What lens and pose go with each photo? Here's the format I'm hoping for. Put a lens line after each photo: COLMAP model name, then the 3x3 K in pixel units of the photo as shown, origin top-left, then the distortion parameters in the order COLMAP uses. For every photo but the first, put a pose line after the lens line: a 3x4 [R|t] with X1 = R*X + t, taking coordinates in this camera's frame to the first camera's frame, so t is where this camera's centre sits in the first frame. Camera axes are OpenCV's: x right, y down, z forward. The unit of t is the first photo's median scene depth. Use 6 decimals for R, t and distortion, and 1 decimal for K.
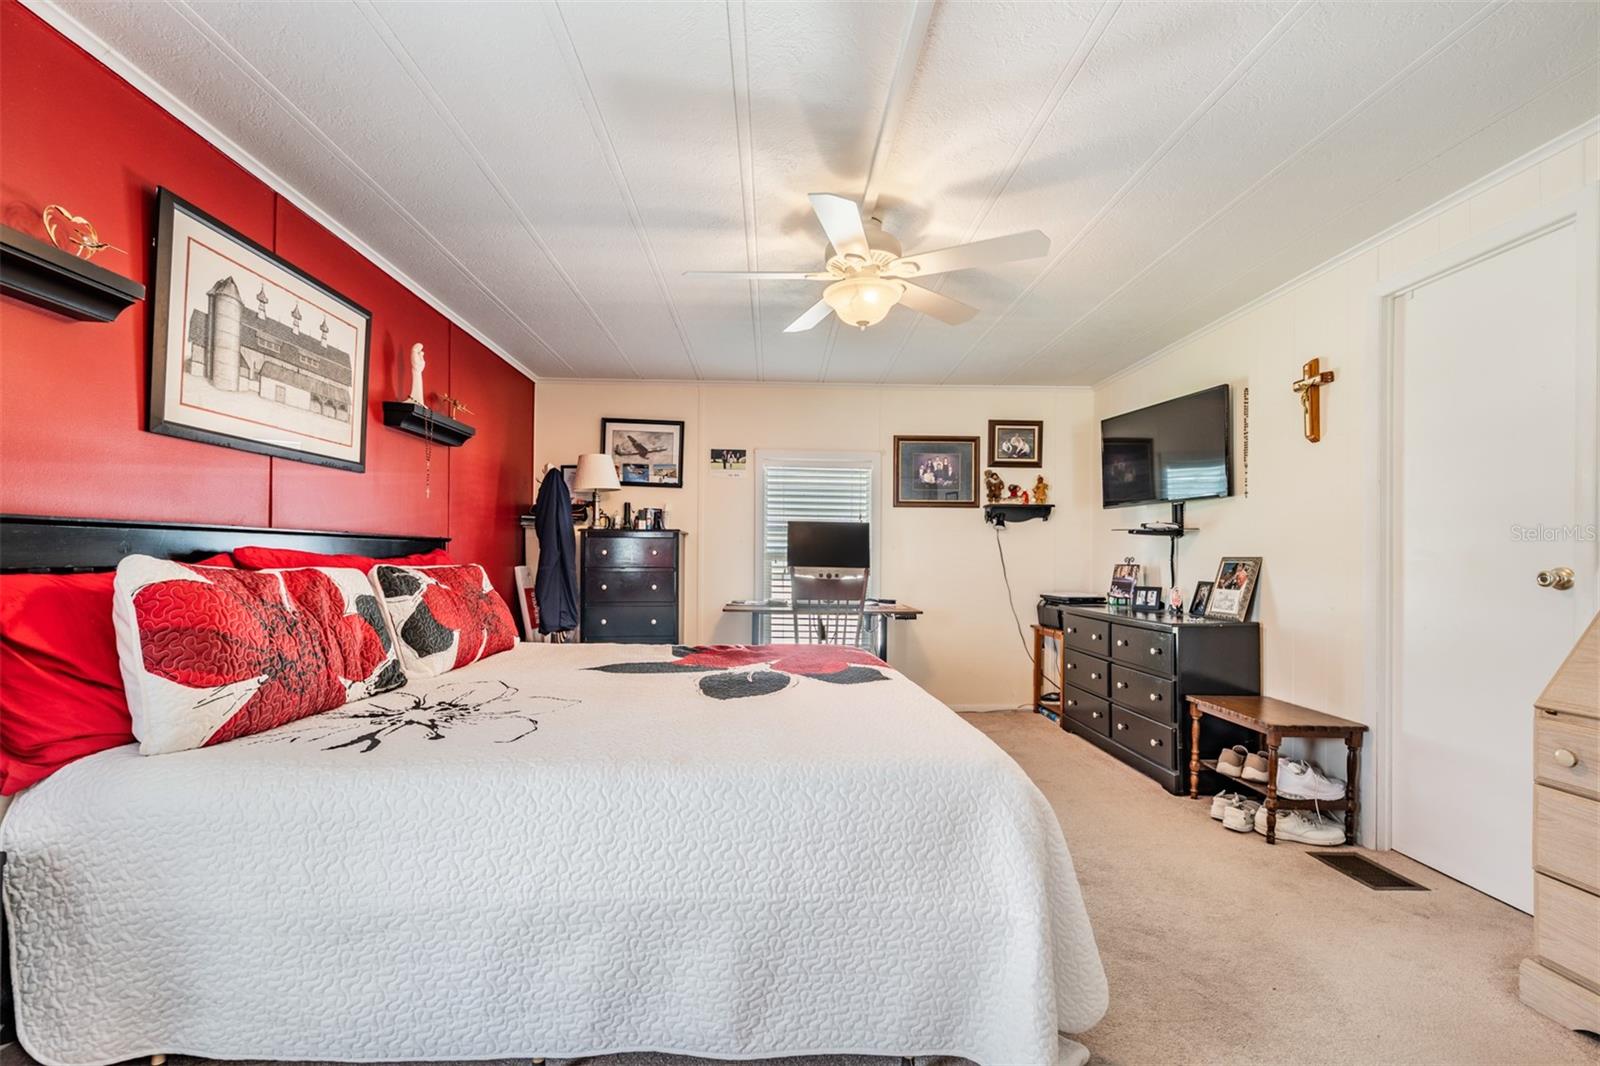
lens RADIAL K [[697.4, 0, 796.2], [0, 697.4, 544.1], [0, 0, 1]] dist [0.001835, -0.001548]
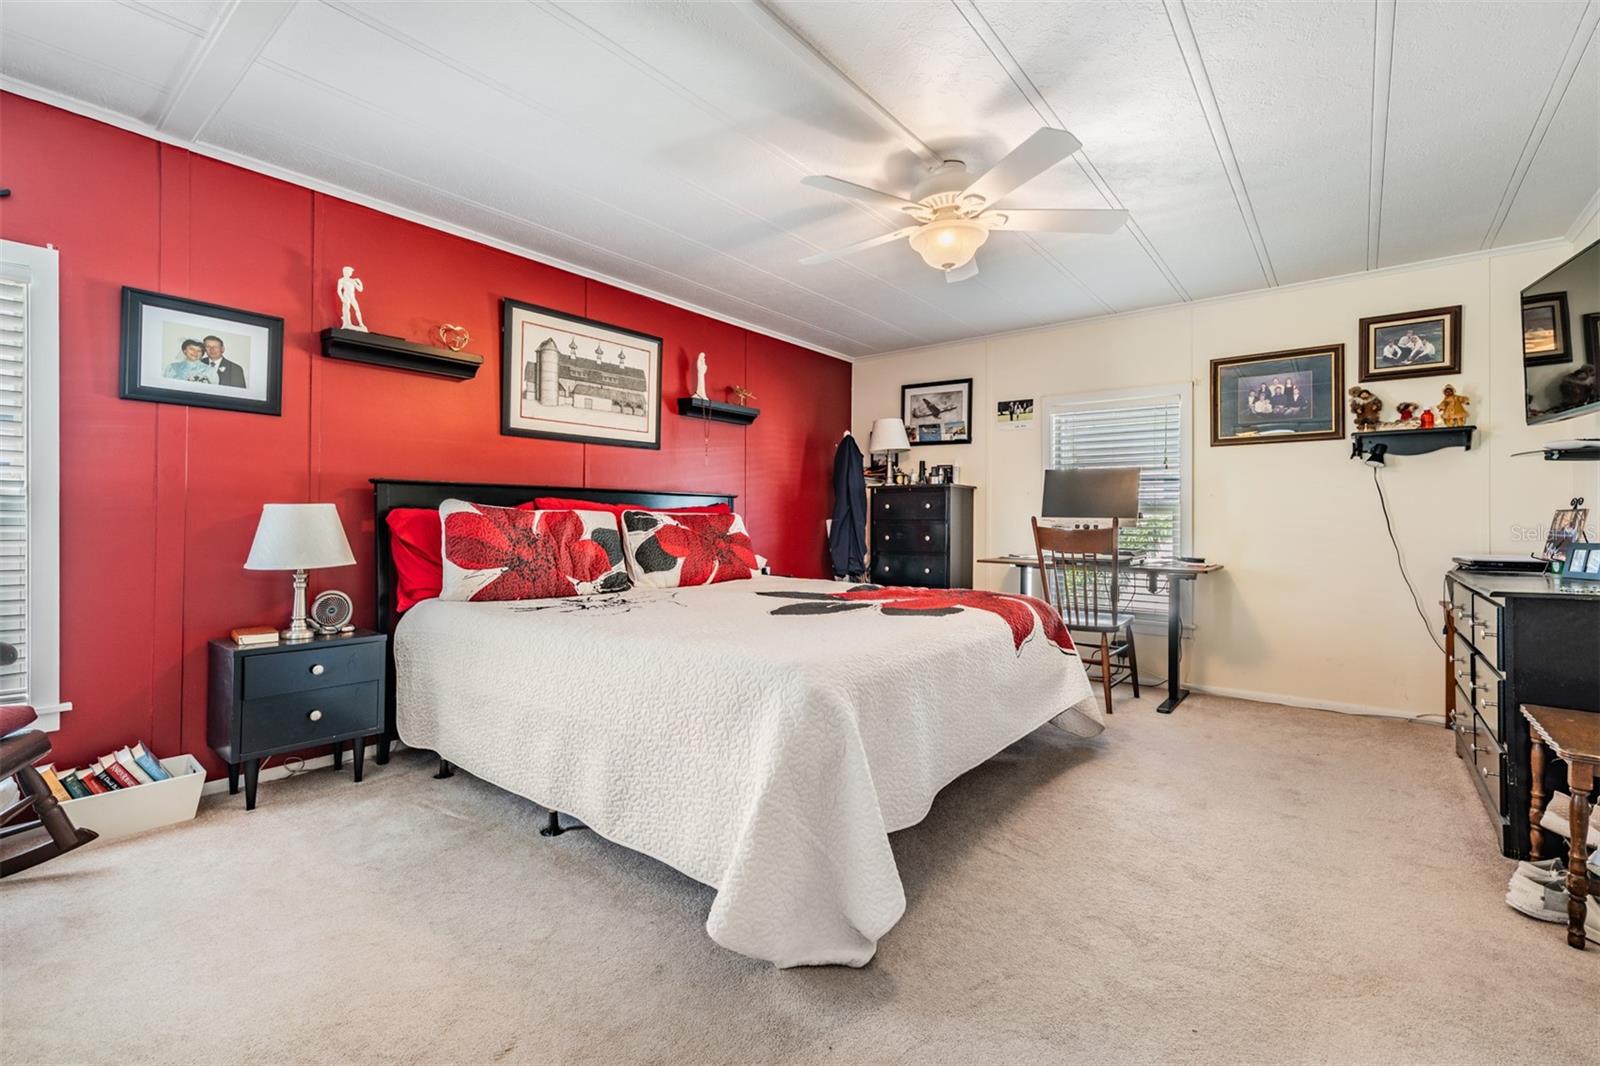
lens RADIAL K [[697.4, 0, 776.3], [0, 697.4, 506.1], [0, 0, 1]] dist [0.001835, -0.001548]
pose [[0.753111, -0.018823, -0.657624, 0.458393], [0.013185, 0.999822, -0.013519, 0.033538], [0.657761, 0.001511, 0.753225, 0.062446]]
